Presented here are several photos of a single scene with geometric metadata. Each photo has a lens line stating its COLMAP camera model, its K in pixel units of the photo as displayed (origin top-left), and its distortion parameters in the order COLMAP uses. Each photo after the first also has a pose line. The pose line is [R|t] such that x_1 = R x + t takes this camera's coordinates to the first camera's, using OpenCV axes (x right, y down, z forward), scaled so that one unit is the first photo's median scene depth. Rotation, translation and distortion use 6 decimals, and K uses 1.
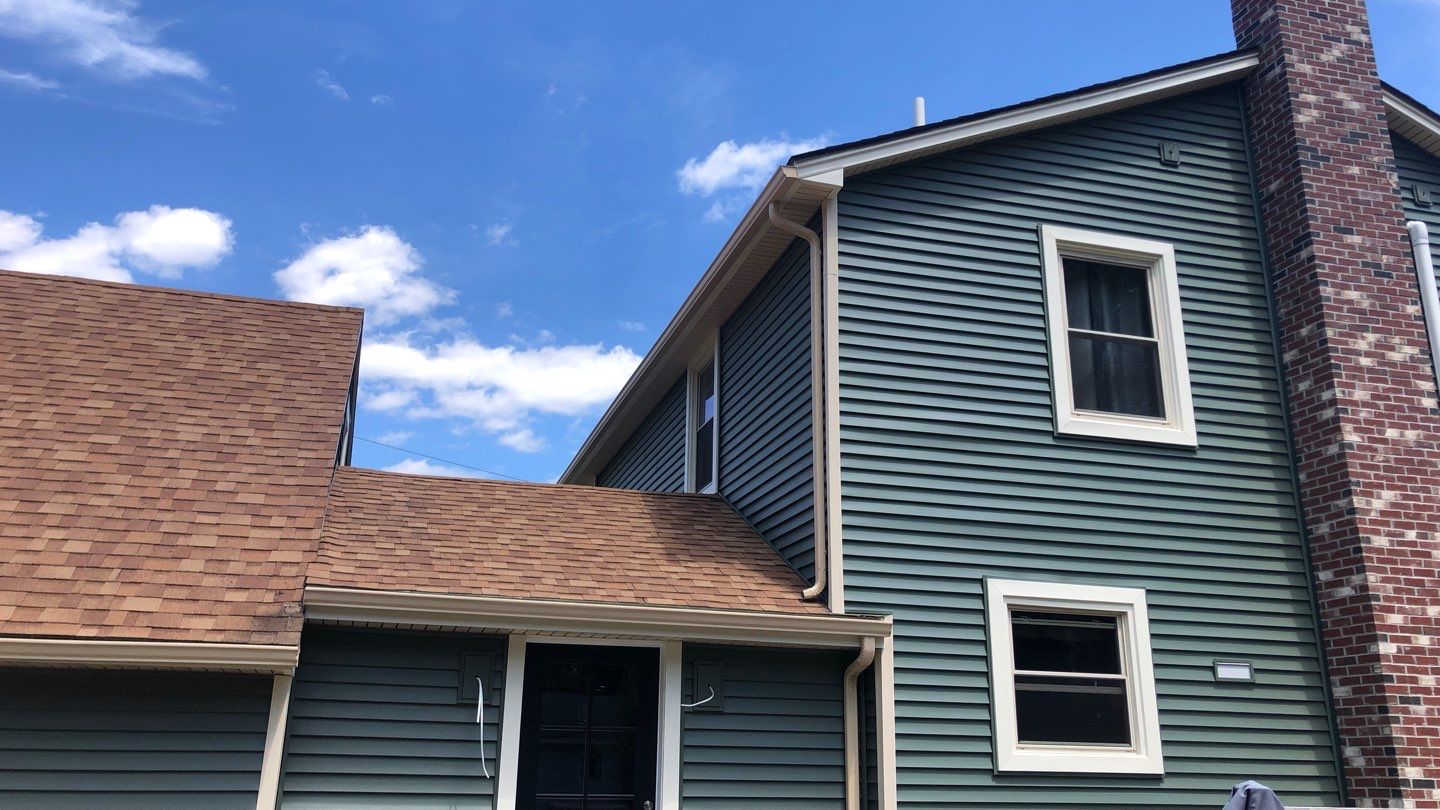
lens RADIAL K [[1169.8, 0, 704.3], [0, 1169.8, 379.7], [0, 0, 1]] dist [0.037864, -0.036549]
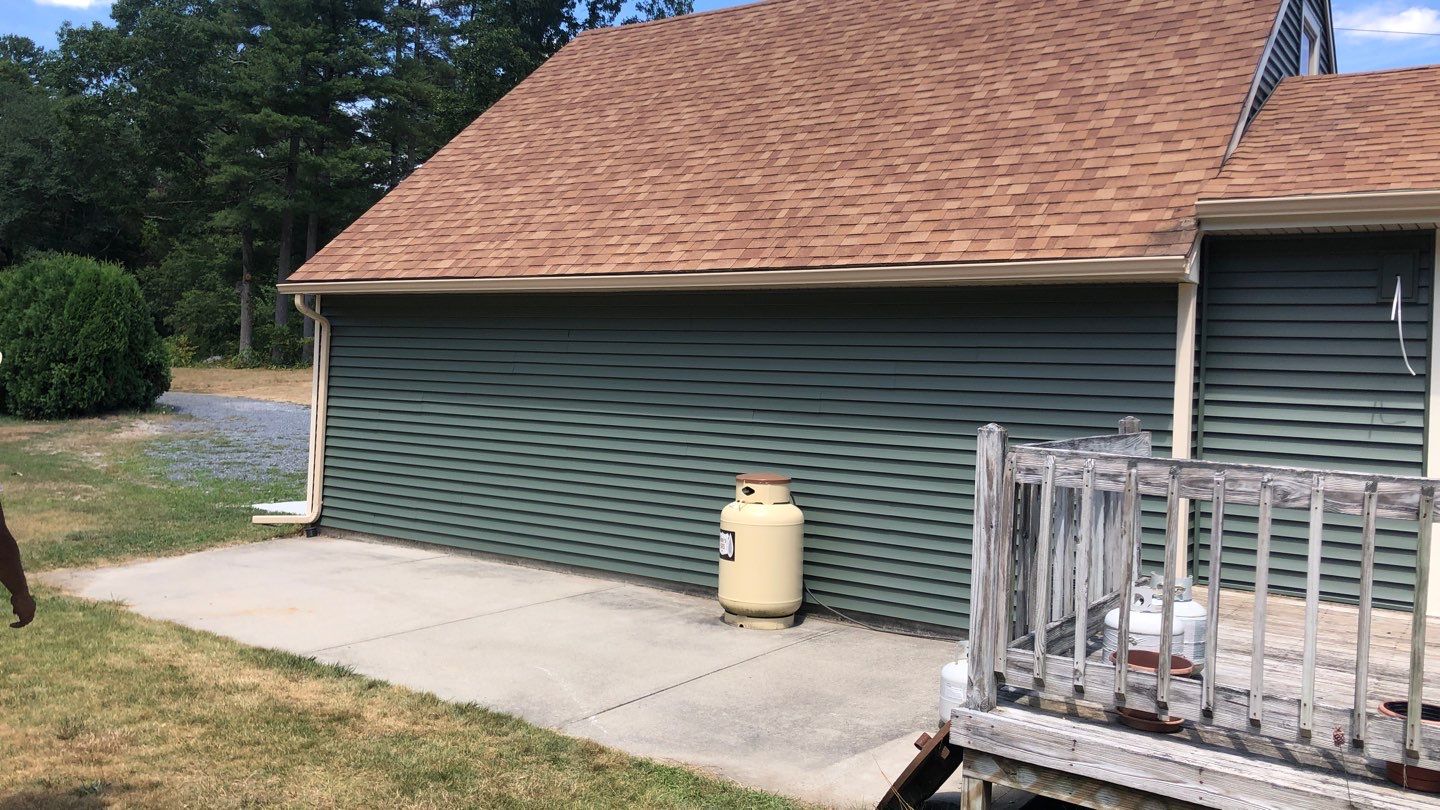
lens RADIAL K [[1169.8, 0, 718.3], [0, 1169.8, 380.6], [0, 0, 1]] dist [0.037864, -0.036549]
pose [[0.632480, 0.010775, -0.774502, 0.186224], [0.222003, 0.955432, 0.194586, 0.022791], [0.742081, -0.295013, 0.601900, -0.014297]]
